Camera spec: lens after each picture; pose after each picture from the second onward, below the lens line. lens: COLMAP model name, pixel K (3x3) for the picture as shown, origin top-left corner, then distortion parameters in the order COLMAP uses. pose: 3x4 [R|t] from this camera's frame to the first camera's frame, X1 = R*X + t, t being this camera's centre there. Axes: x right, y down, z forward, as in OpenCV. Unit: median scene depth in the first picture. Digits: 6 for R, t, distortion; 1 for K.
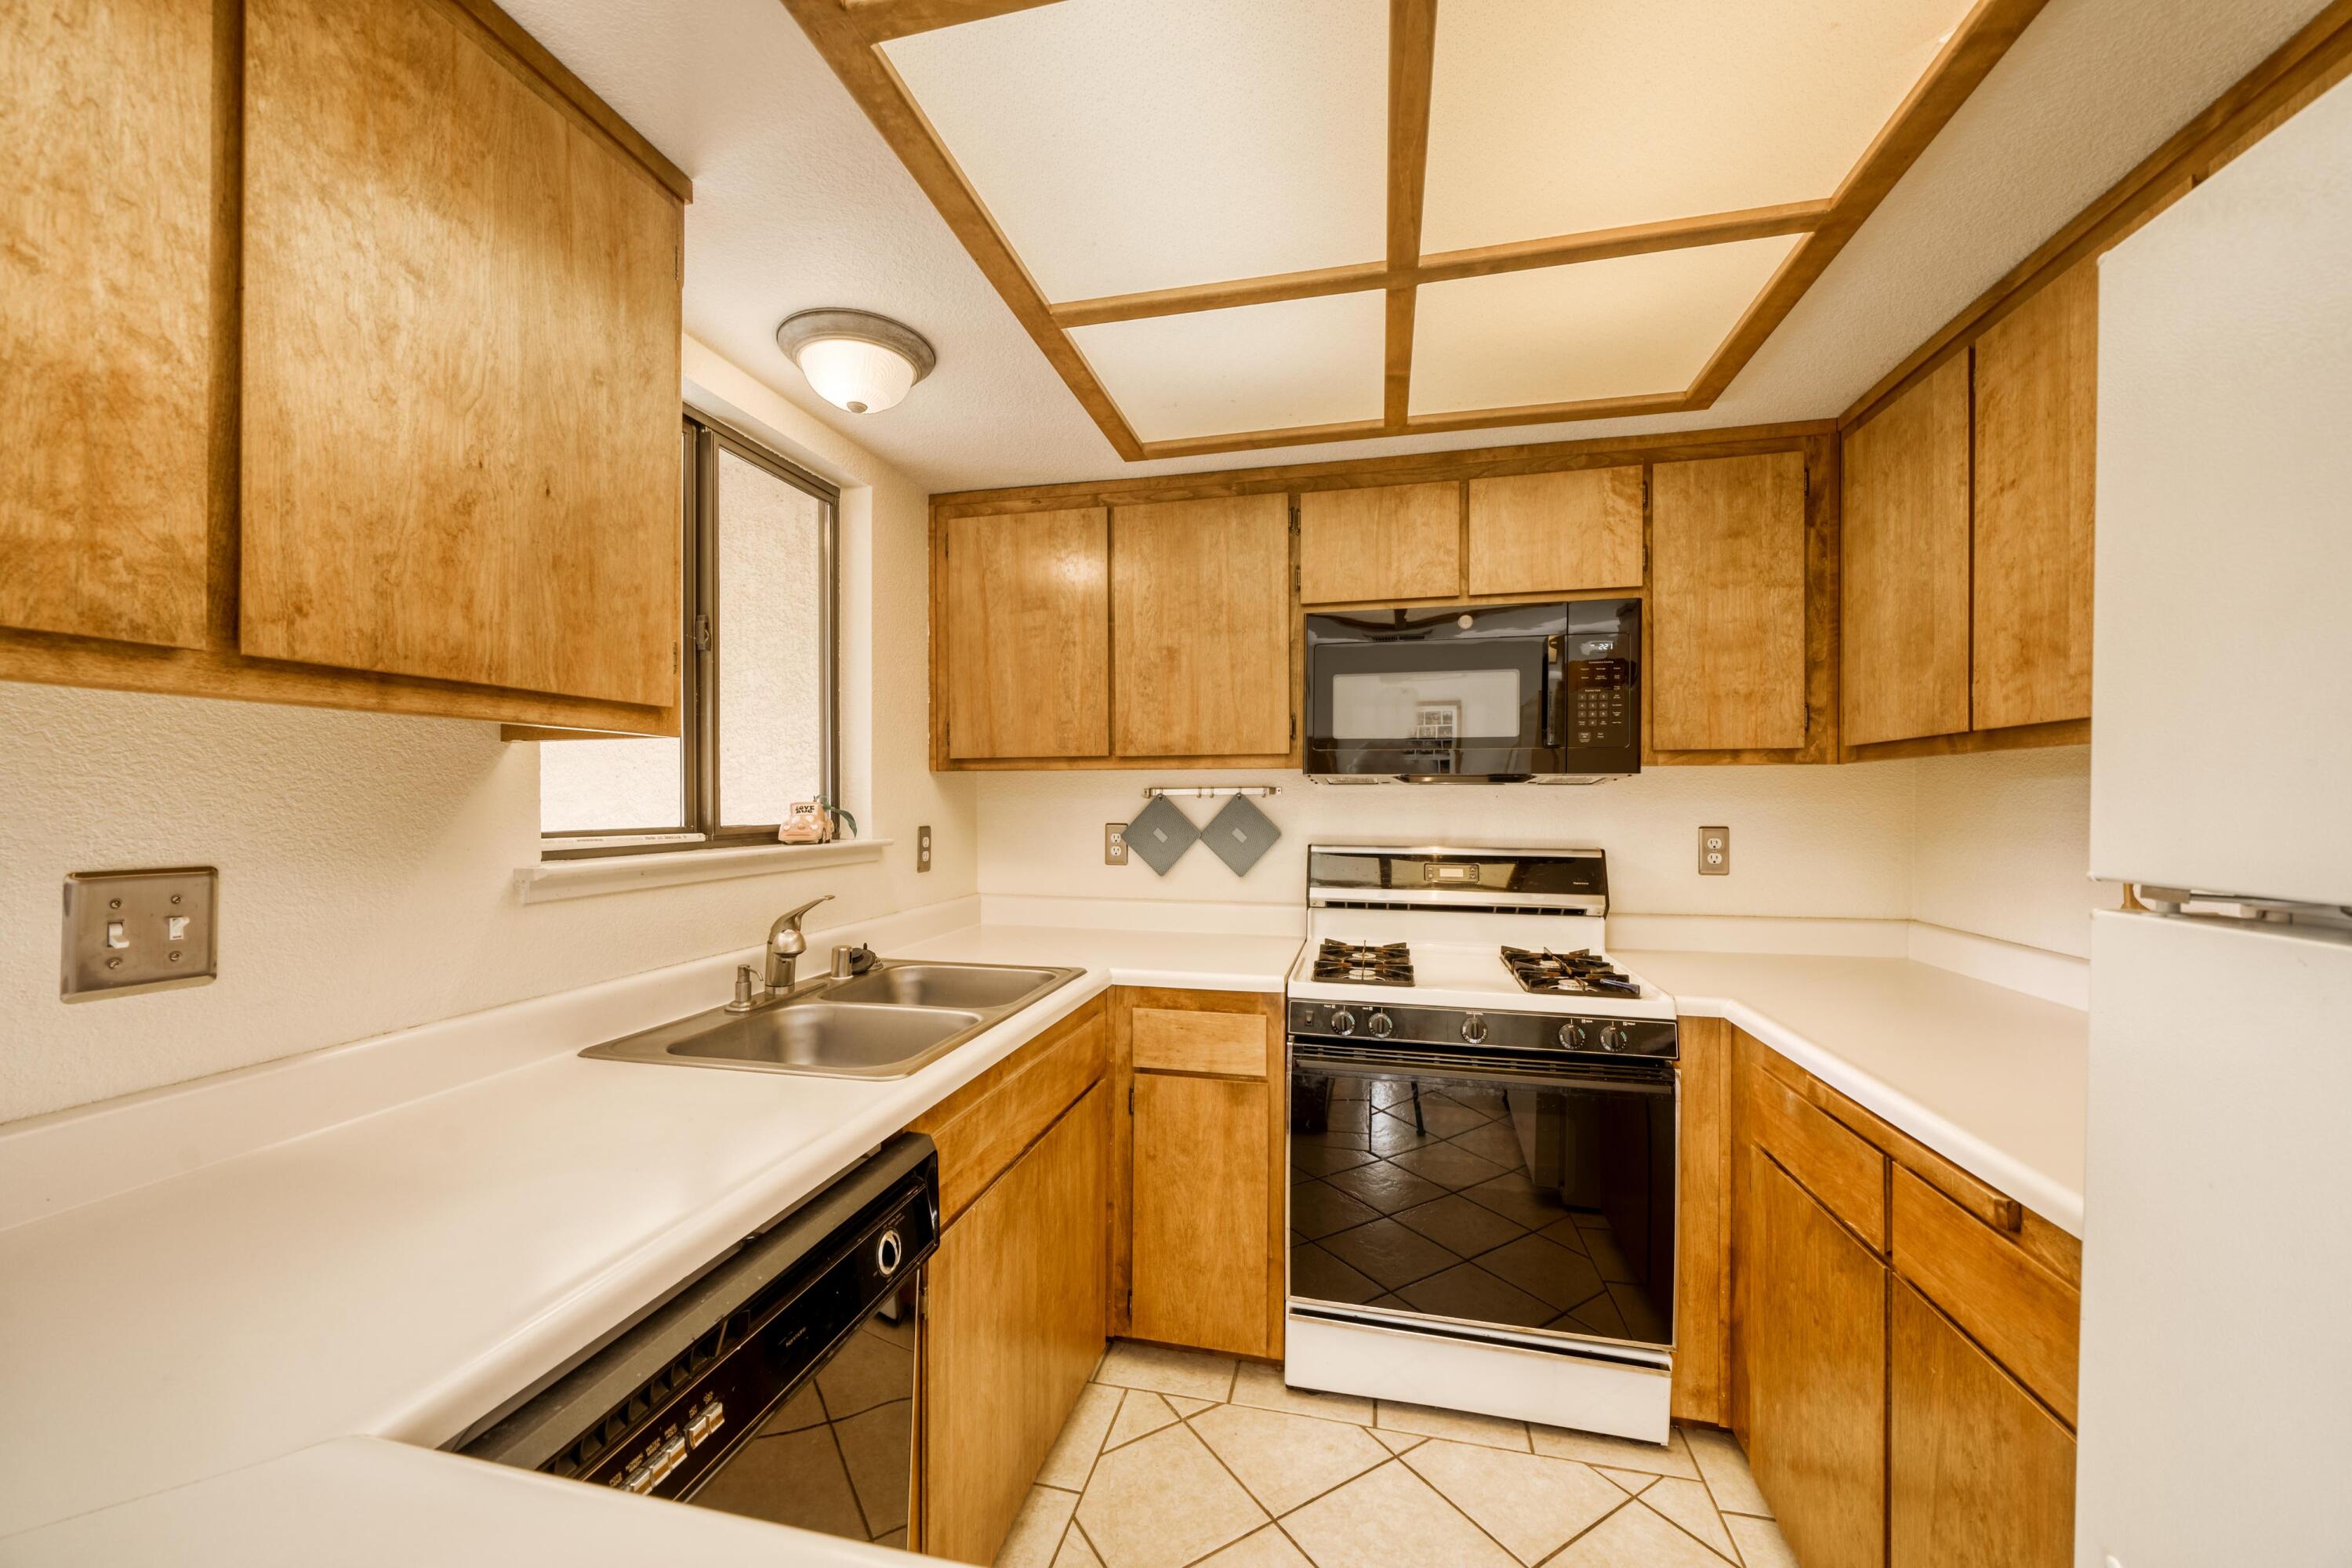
lens RADIAL K [[887.9, 0, 1163.2], [0, 887.9, 792.4], [0, 0, 1]] dist [-0.001909, -0.000203]
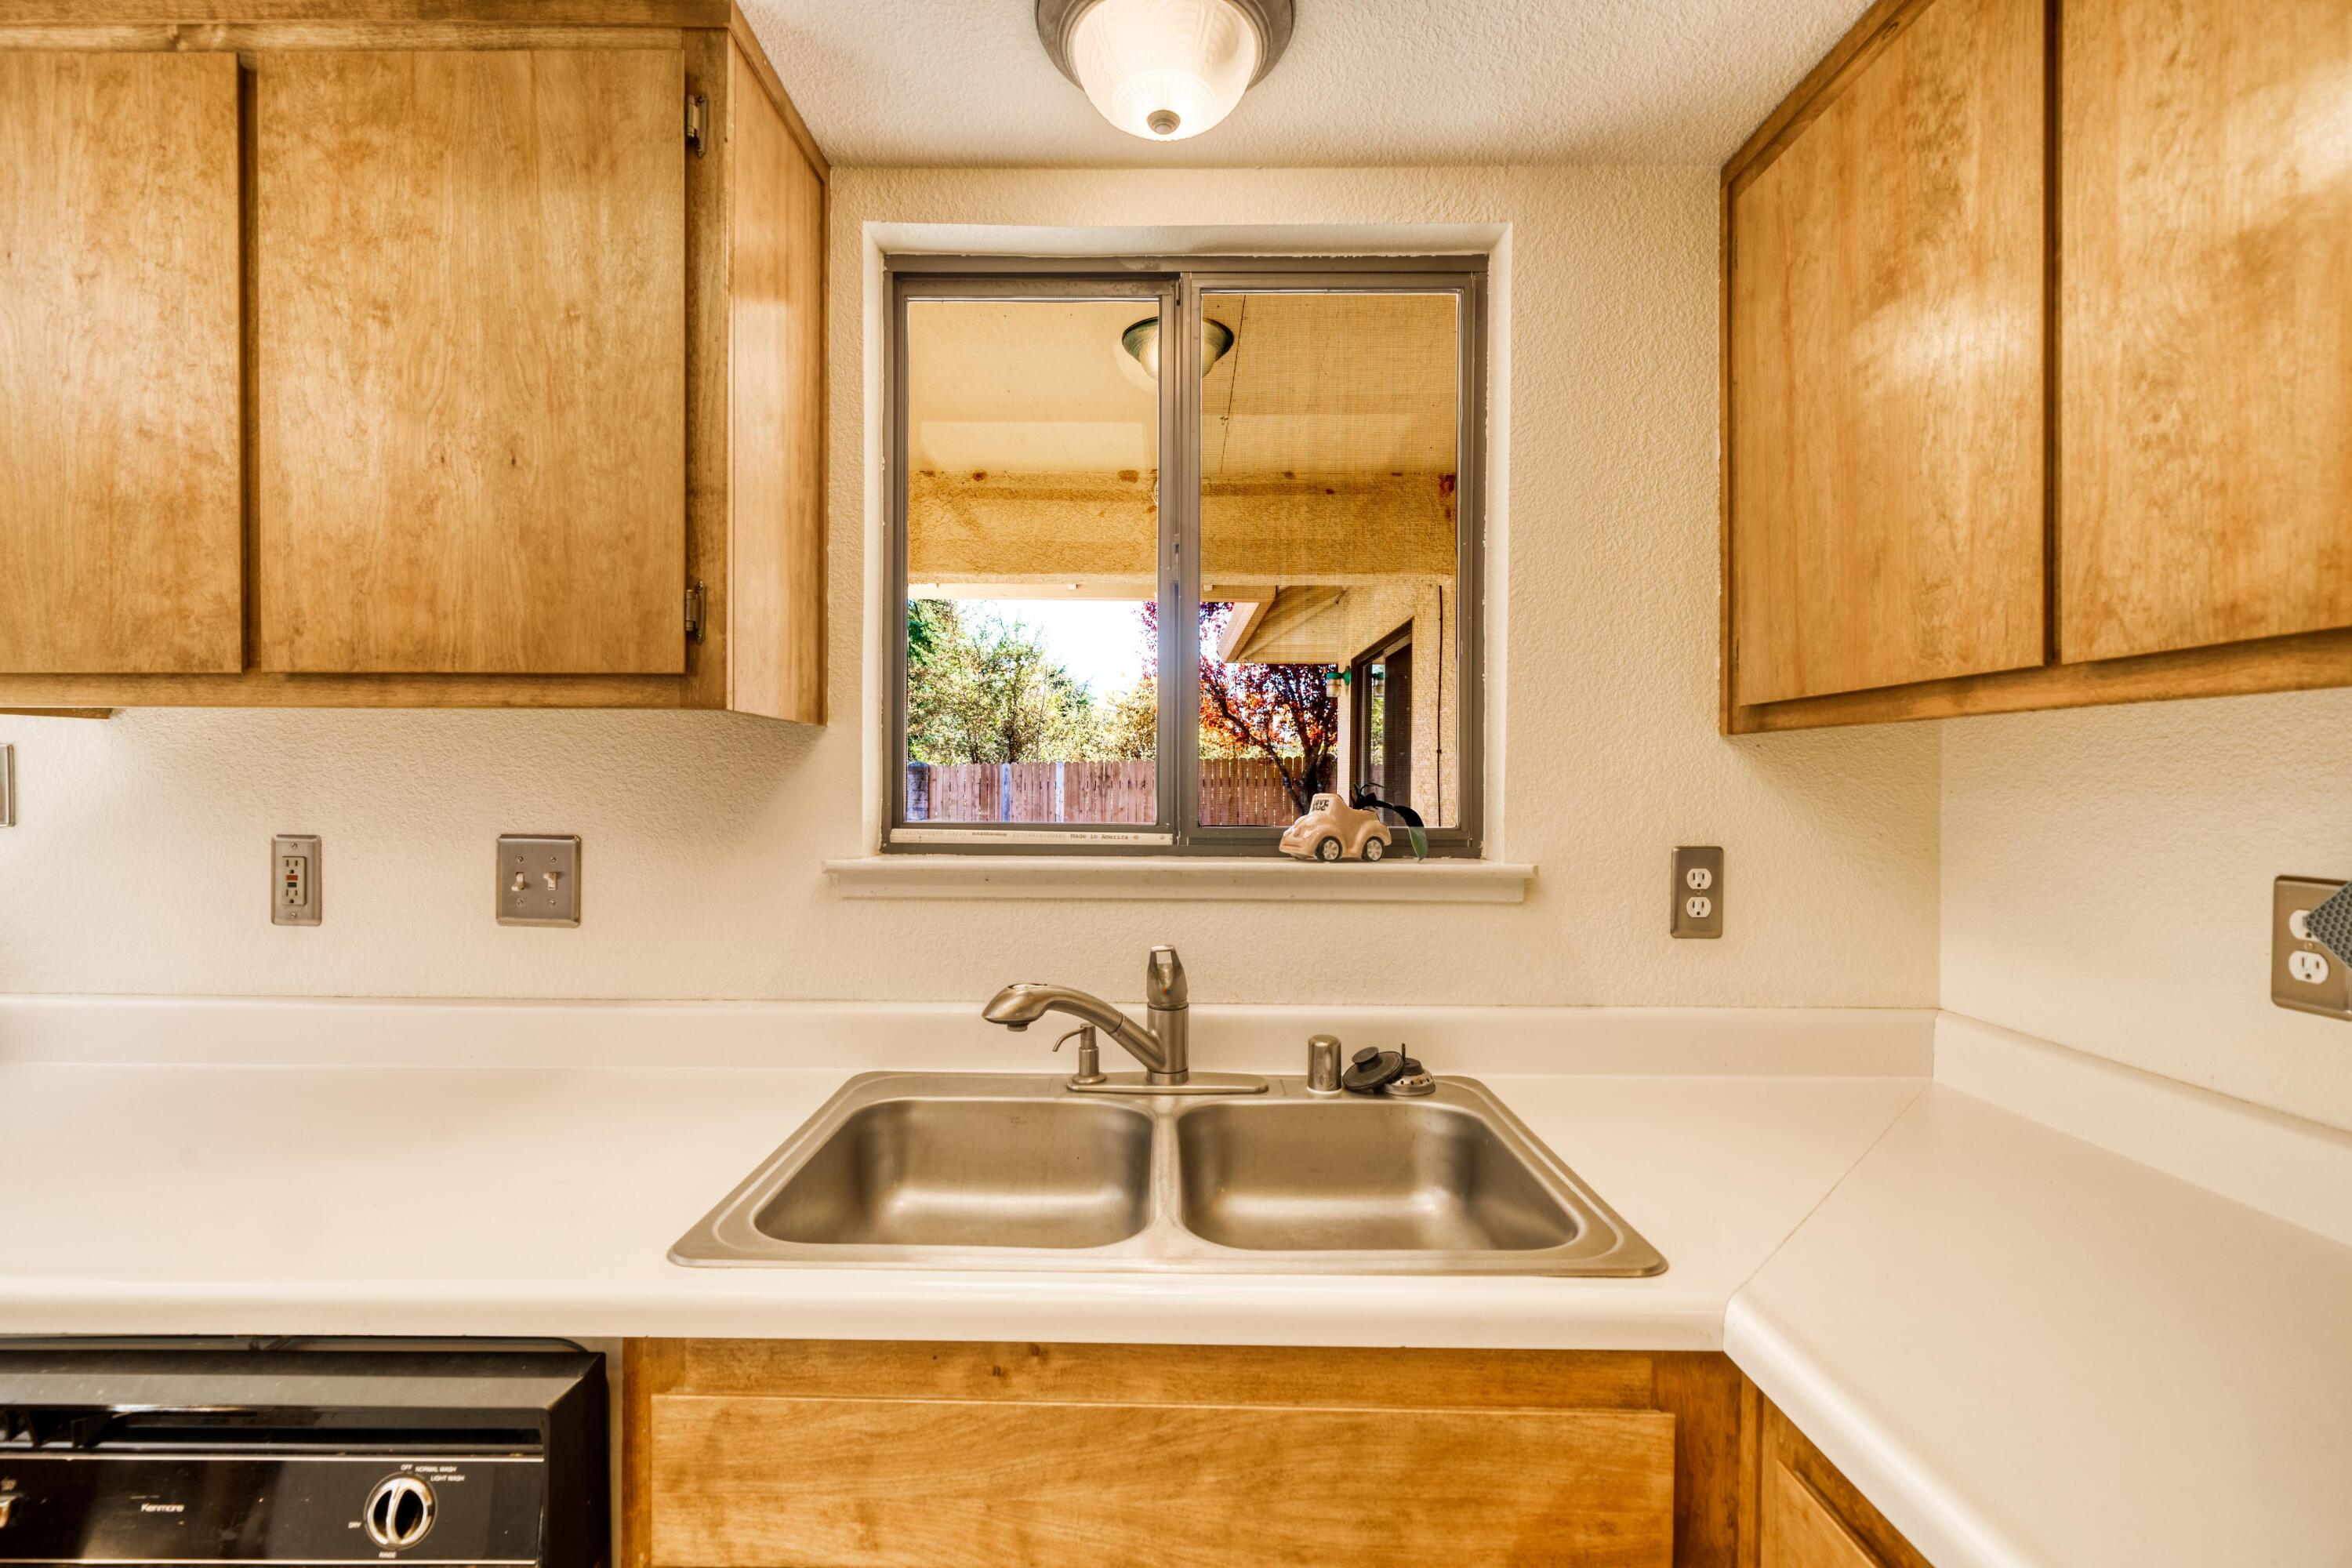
lens RADIAL K [[1027.4, 0, 1163.4], [0, 1027.4, 787.1], [0, 0, 1]] dist [-0.000327, 0.000068]
pose [[0.232345, 0.008877, -0.972593, 0.299455], [0.000070, 0.999958, 0.009144, -0.000277], [0.972633, -0.002193, 0.232334, 0.785052]]
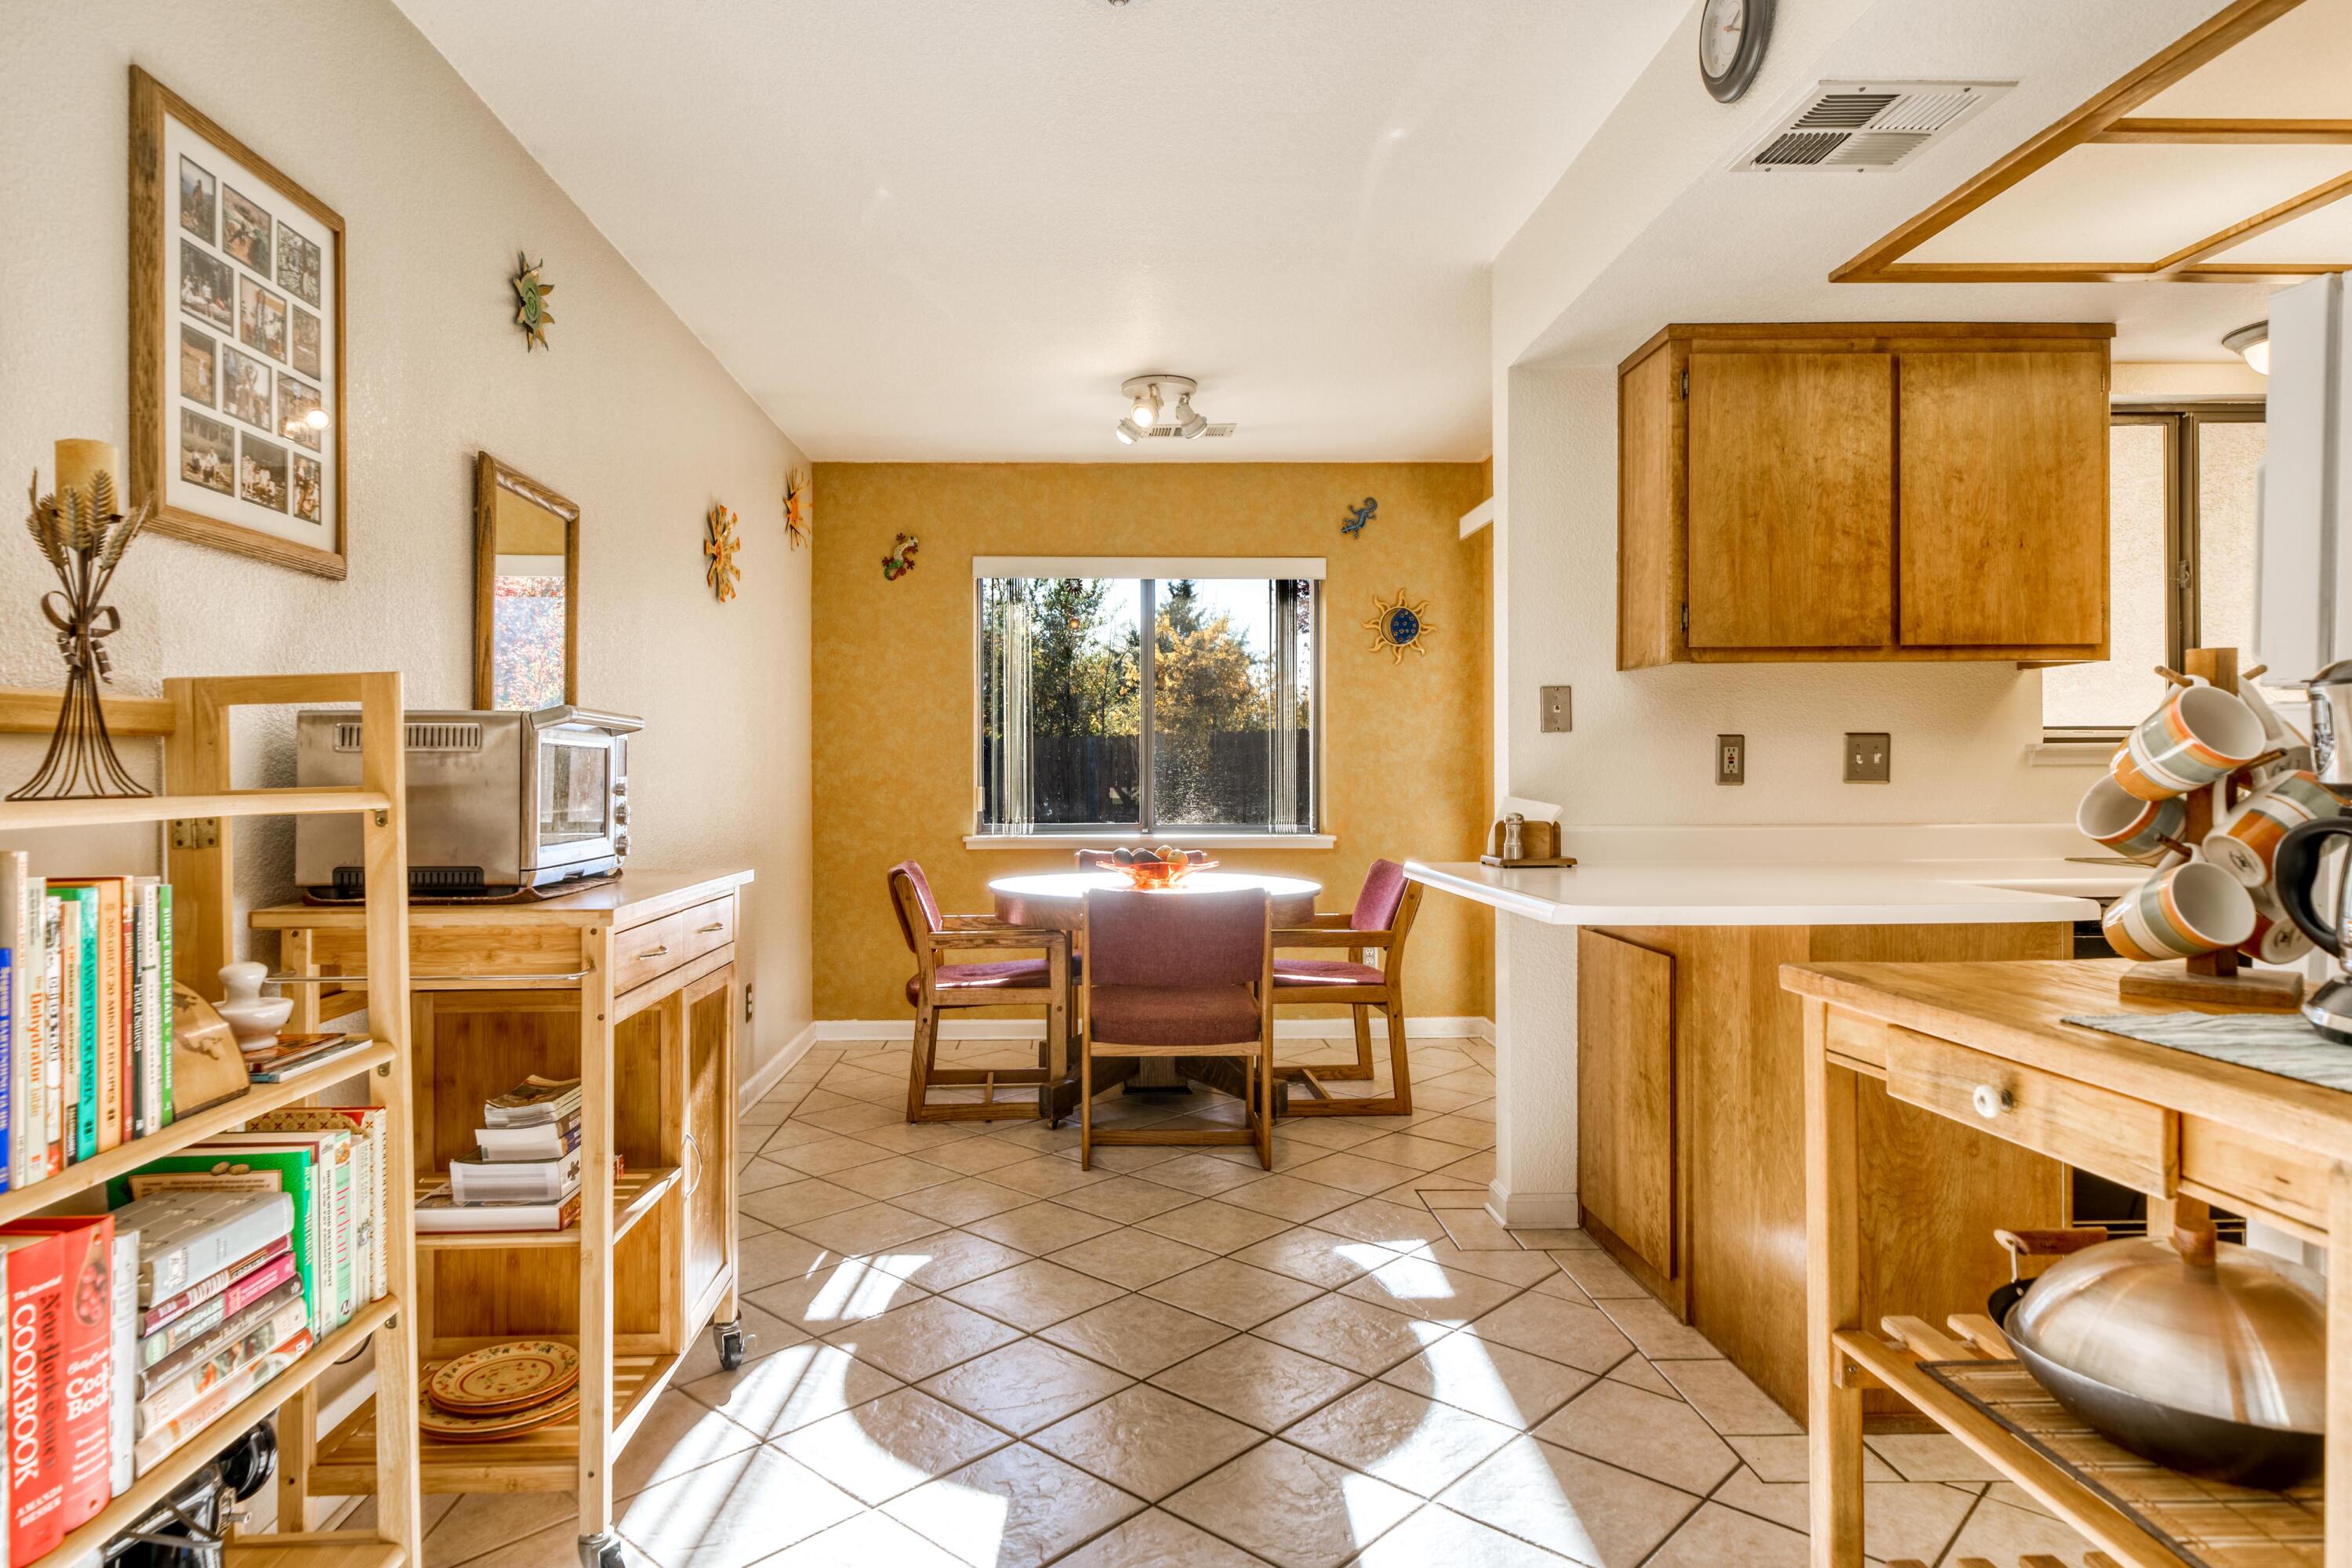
lens RADIAL K [[1353.2, 0, 1095.5], [0, 1353.2, 764.3], [0, 0, 1]] dist [-0.000900, -0.000304]
pose [[0.245983, -0.000161, -0.969274, 0.976200], [0.011247, 0.999933, 0.002689, 0.070531], [0.969209, -0.011563, 0.245968, -0.994426]]
